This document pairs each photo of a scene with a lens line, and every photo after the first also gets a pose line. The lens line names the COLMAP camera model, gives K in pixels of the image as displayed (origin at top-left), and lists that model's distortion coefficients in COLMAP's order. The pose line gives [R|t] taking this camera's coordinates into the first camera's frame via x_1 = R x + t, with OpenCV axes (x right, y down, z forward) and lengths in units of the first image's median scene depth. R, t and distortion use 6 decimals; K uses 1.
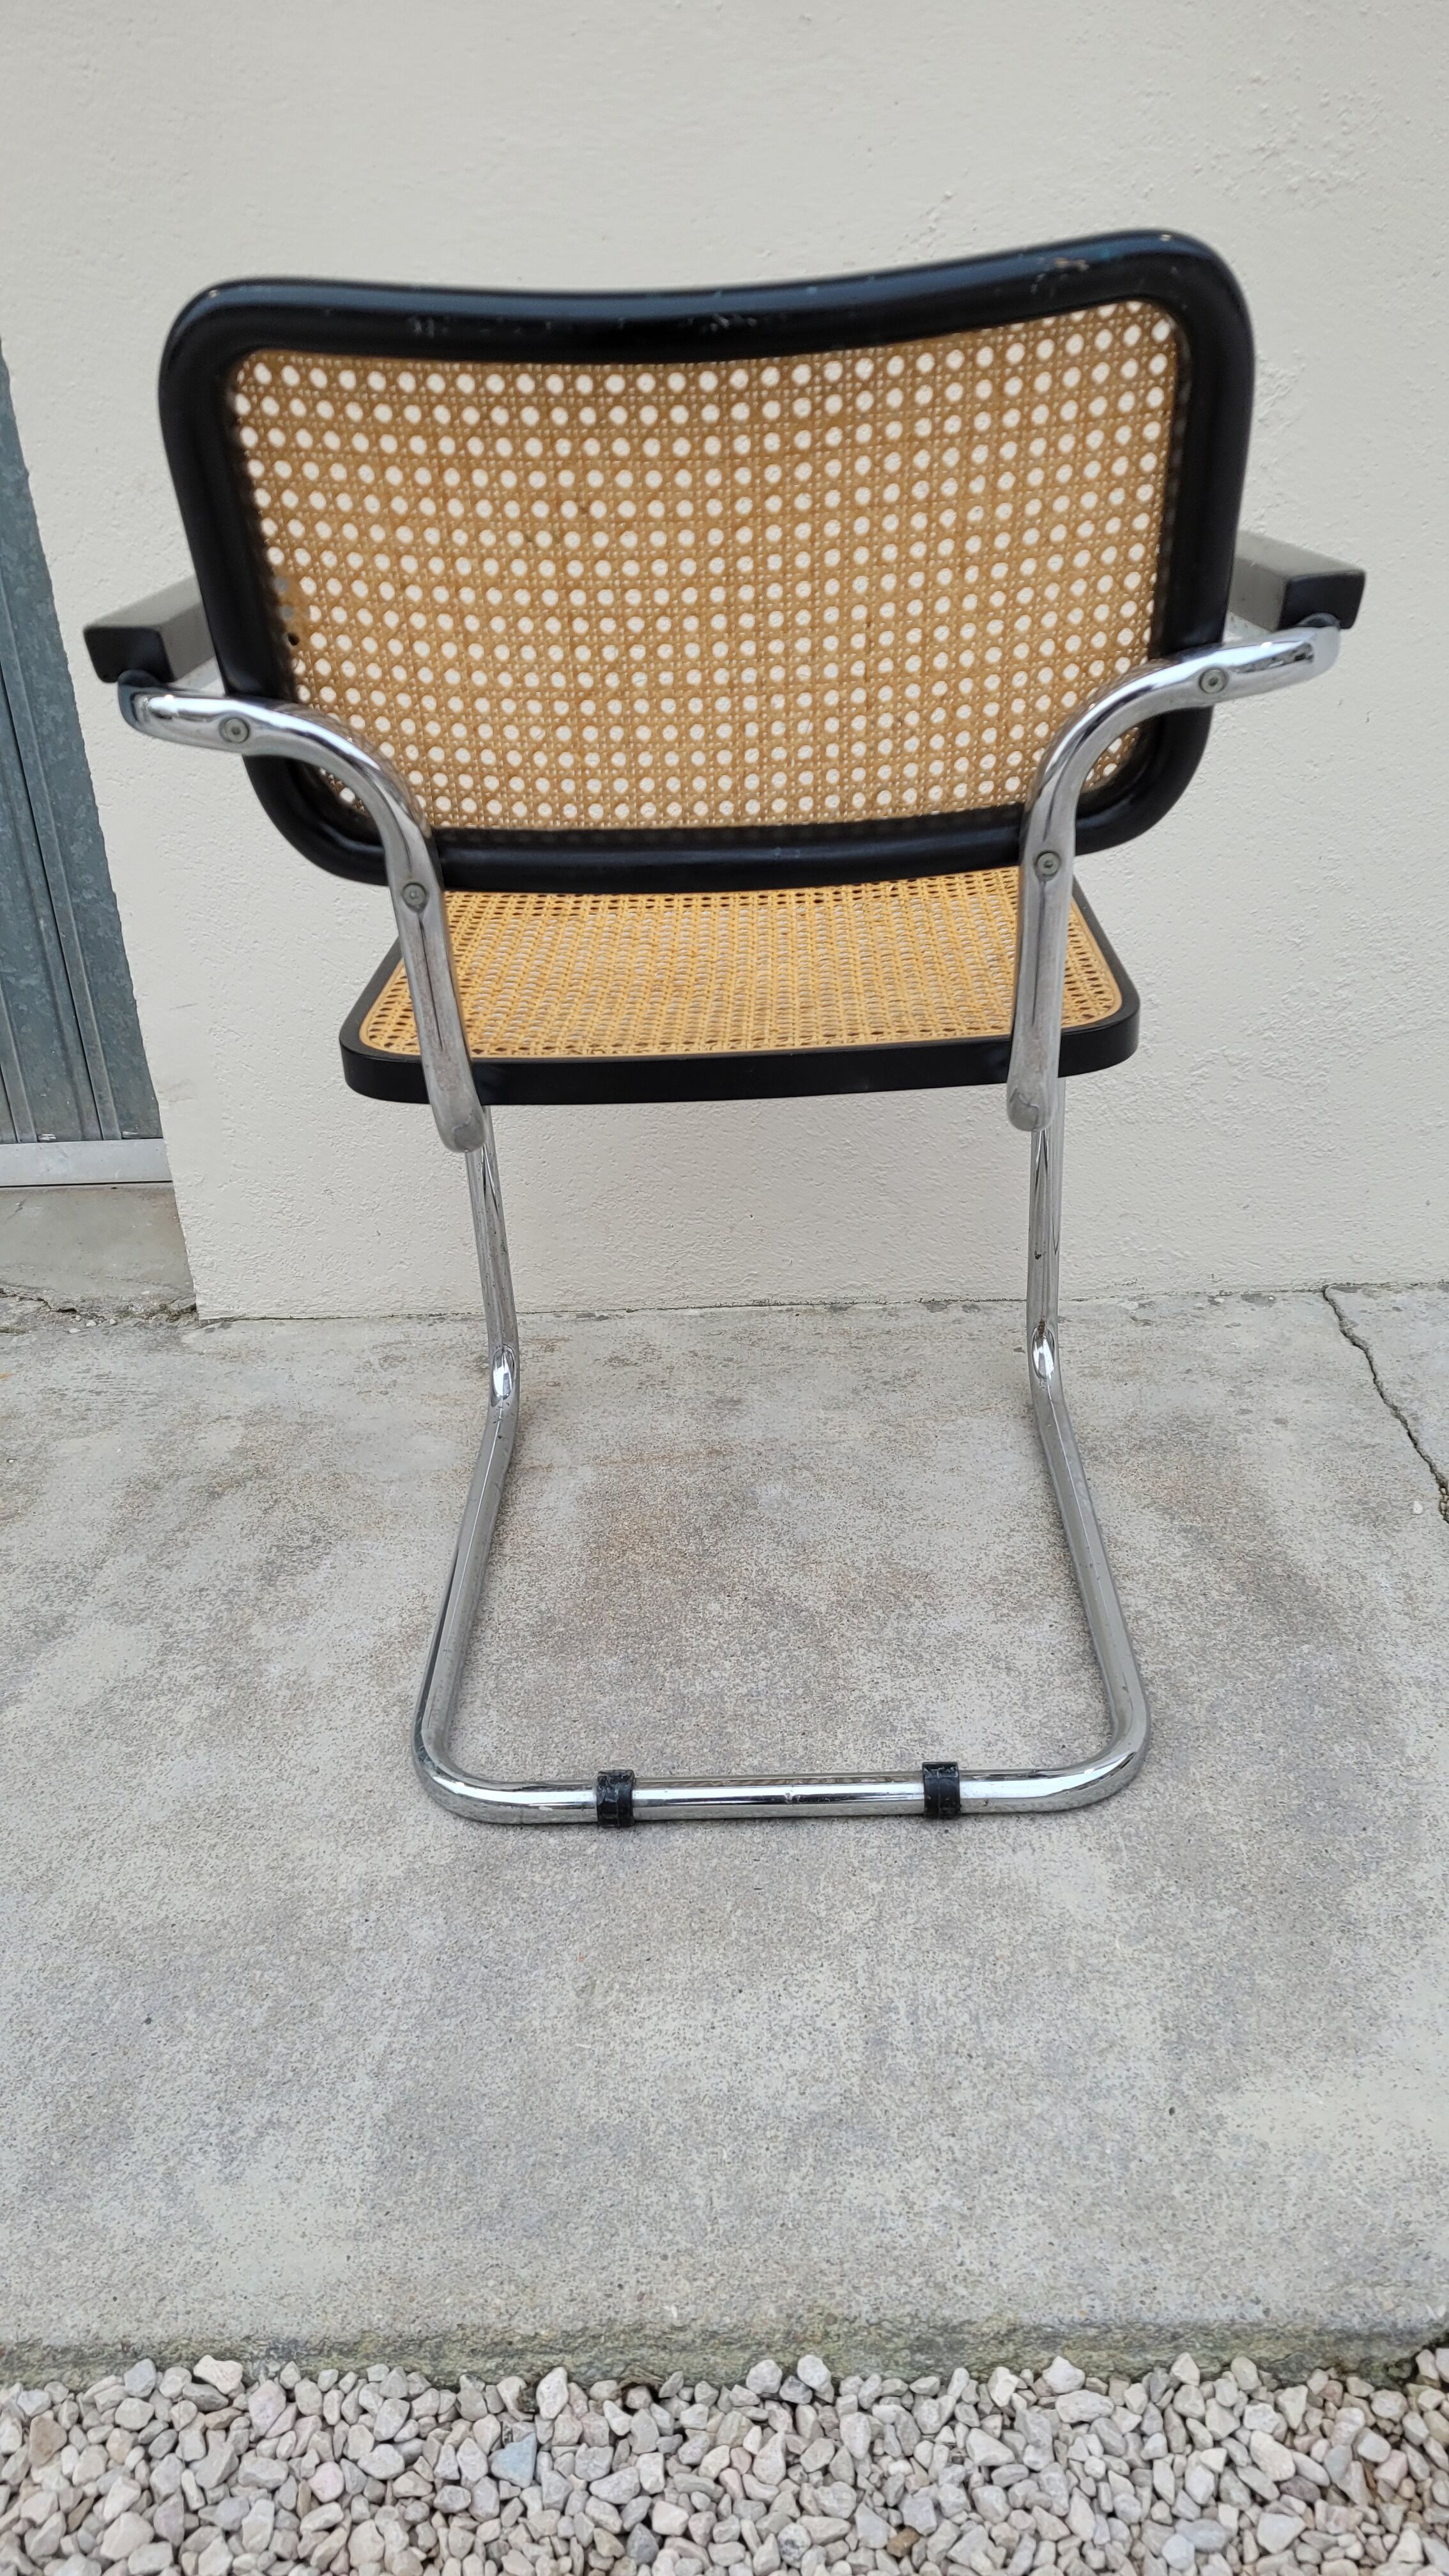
lens RADIAL K [[1945.8, 0, 722.9], [0, 1945.8, 1298.5], [0, 0, 1]] dist [0.057515, -0.047003]
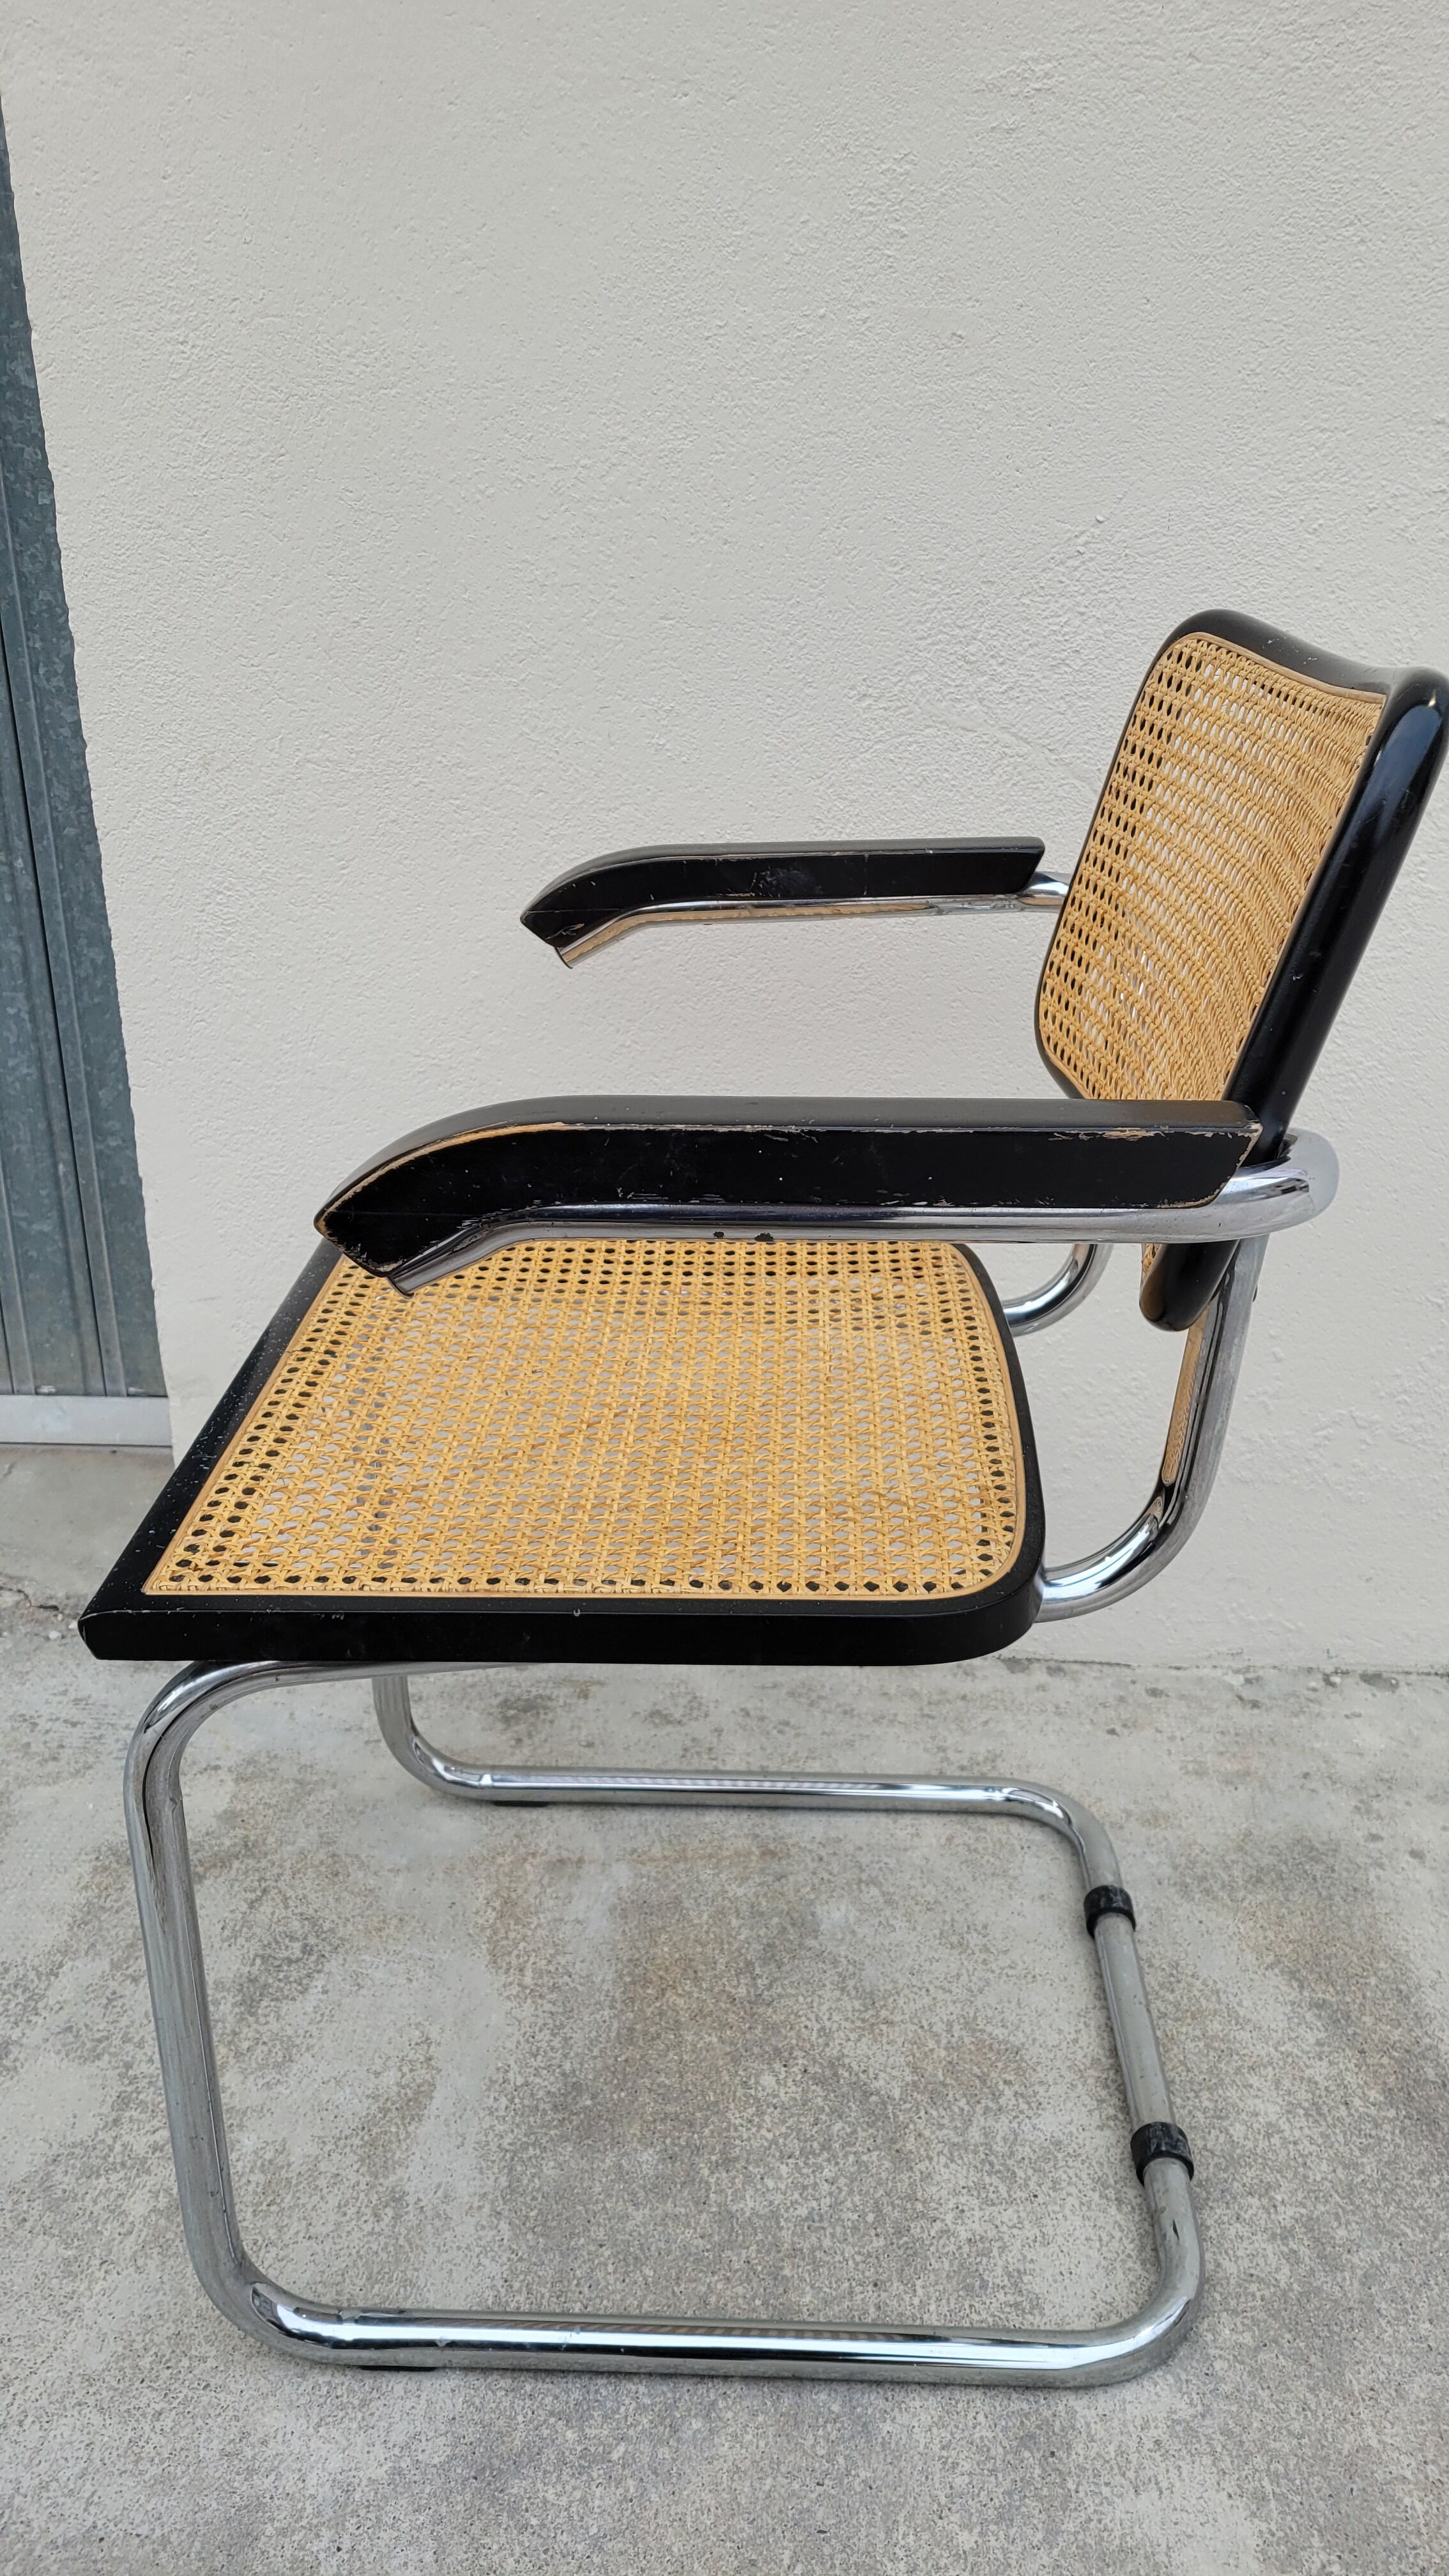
lens RADIAL K [[1945.8, 0, 732.4], [0, 1945.8, 1258.0], [0, 0, 1]] dist [0.057515, -0.047003]
pose [[0.998552, 0.053796, -0.000494, -0.038966], [-0.053629, 0.994634, -0.088467, -0.122500], [-0.004268, 0.088366, 0.996079, 0.112752]]
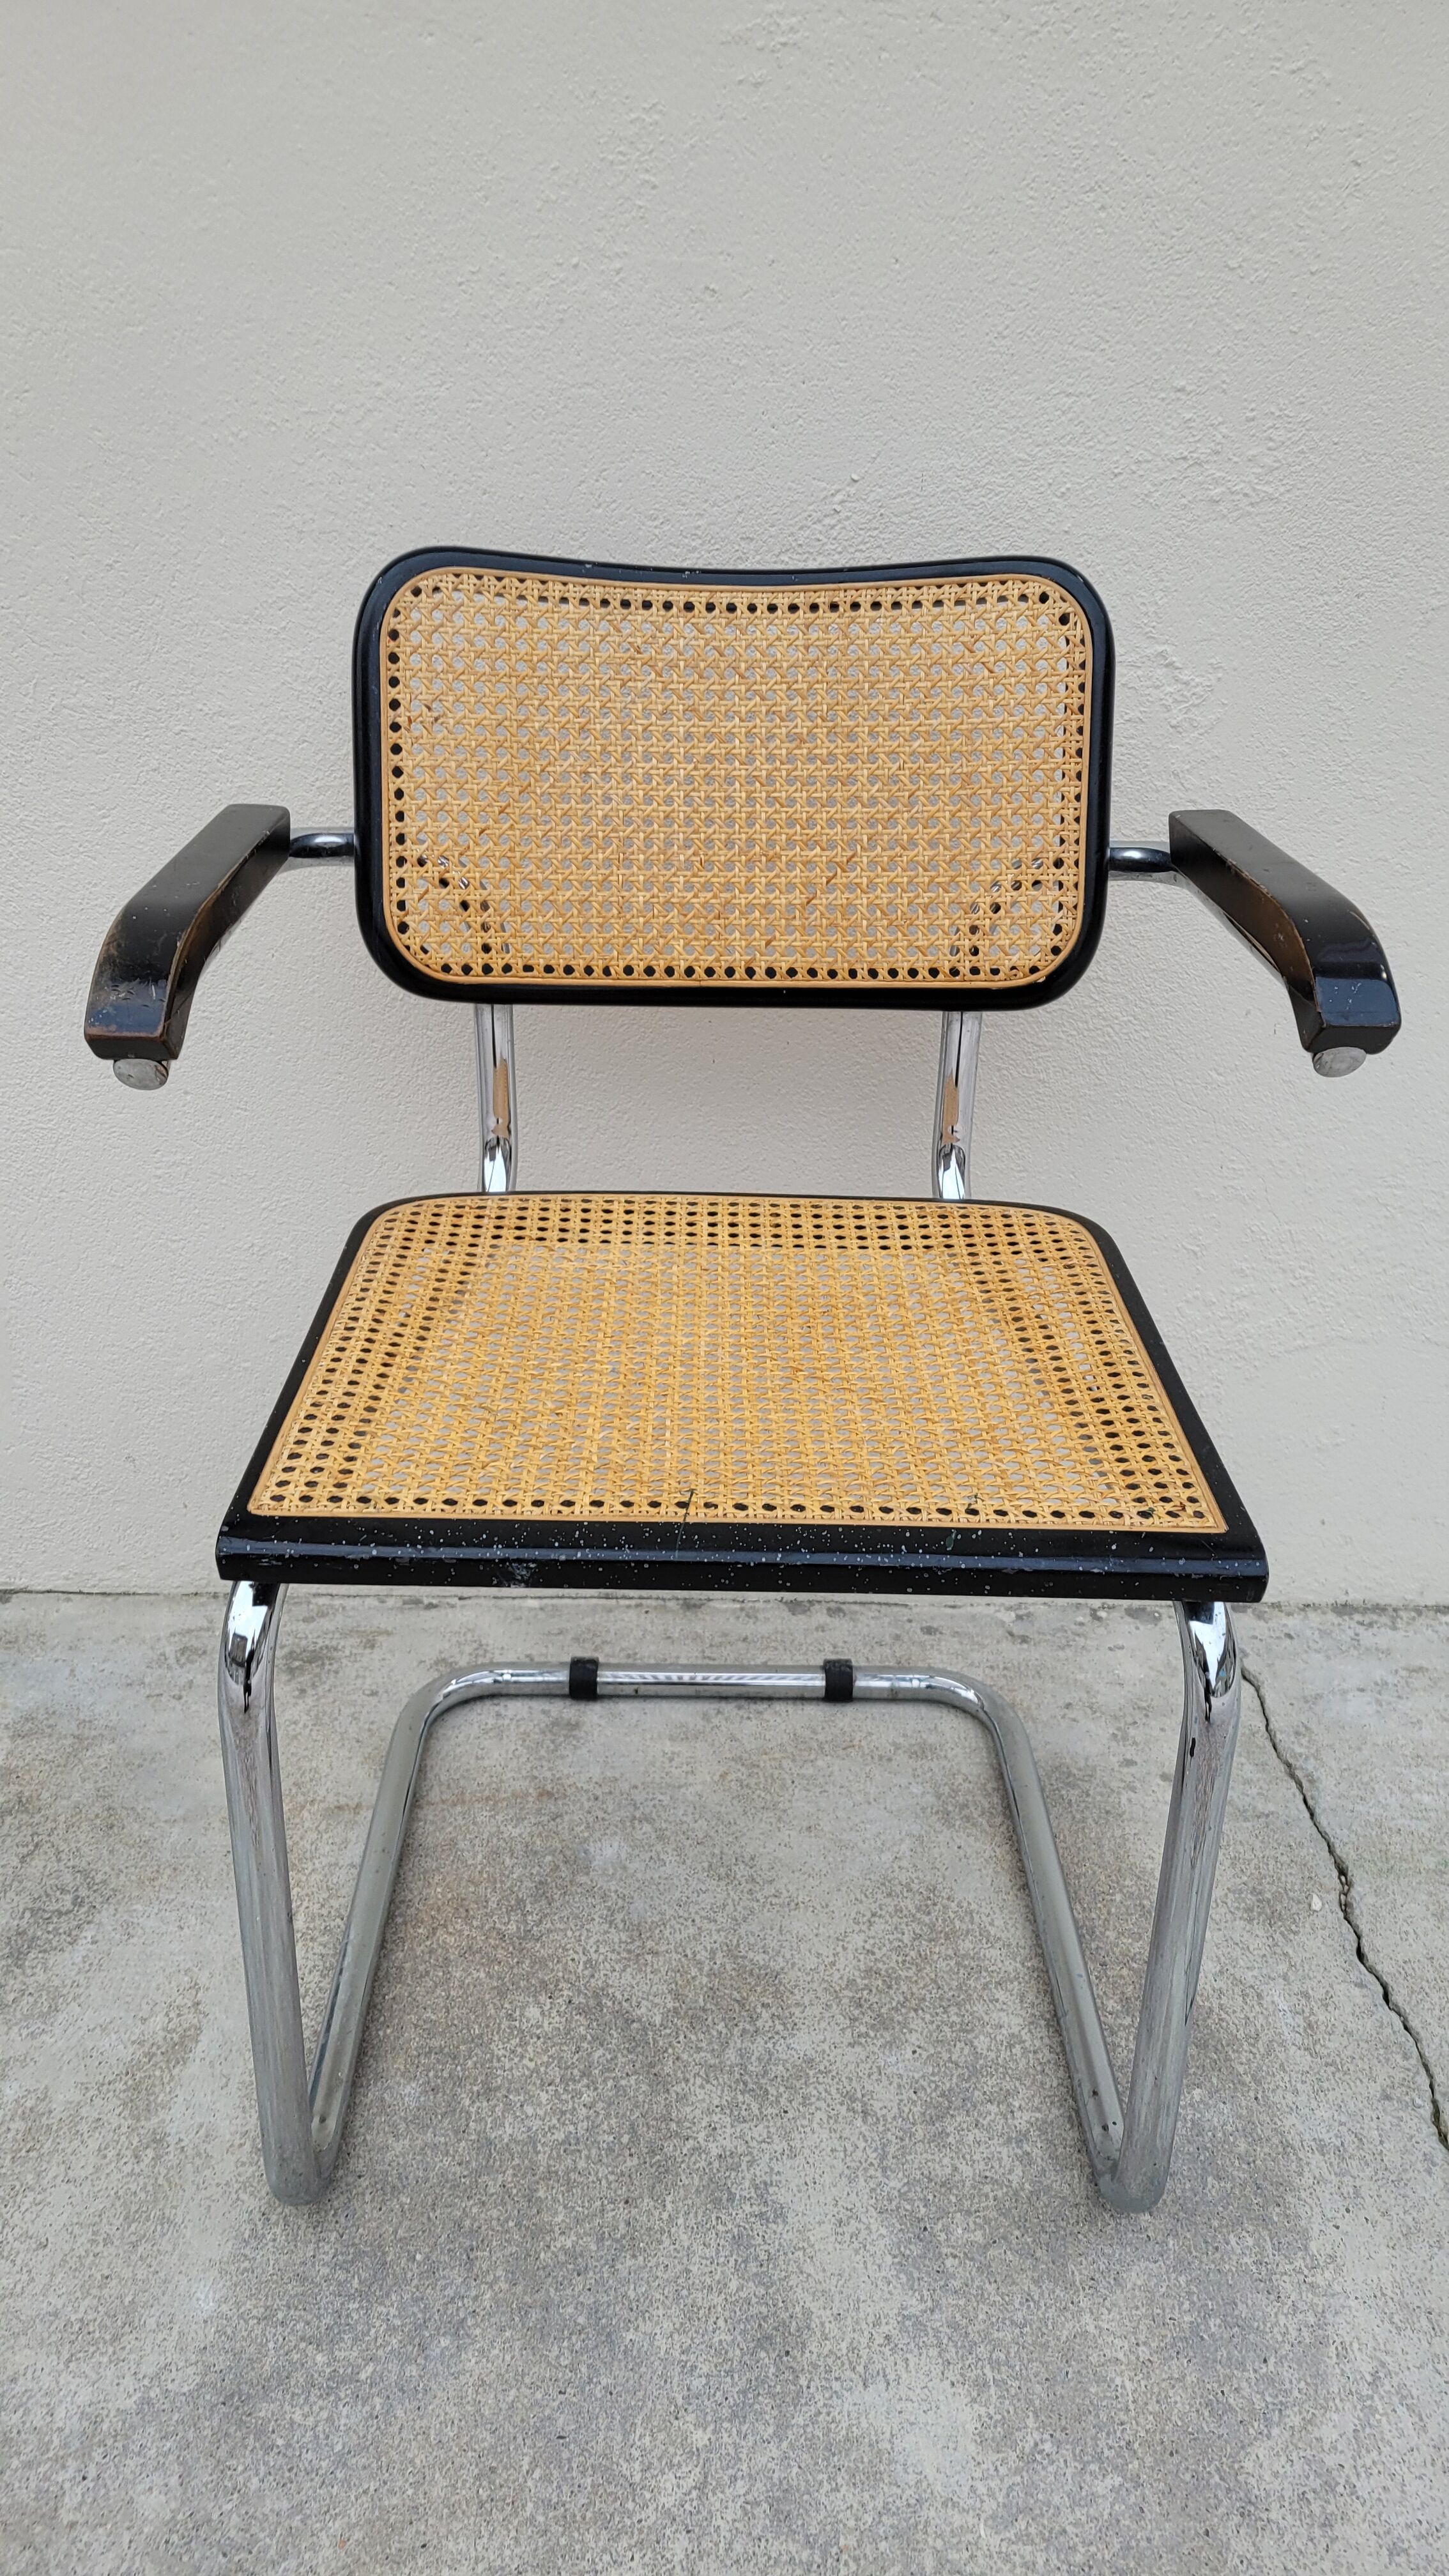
lens RADIAL K [[1945.8, 0, 722.5], [0, 1945.8, 1267.9], [0, 0, 1]] dist [0.057515, -0.047003]
pose [[0.996582, 0.045902, 0.068679, 0.004445], [-0.041540, 0.997108, -0.063633, -0.121872], [-0.071401, 0.060563, 0.995607, 0.098184]]
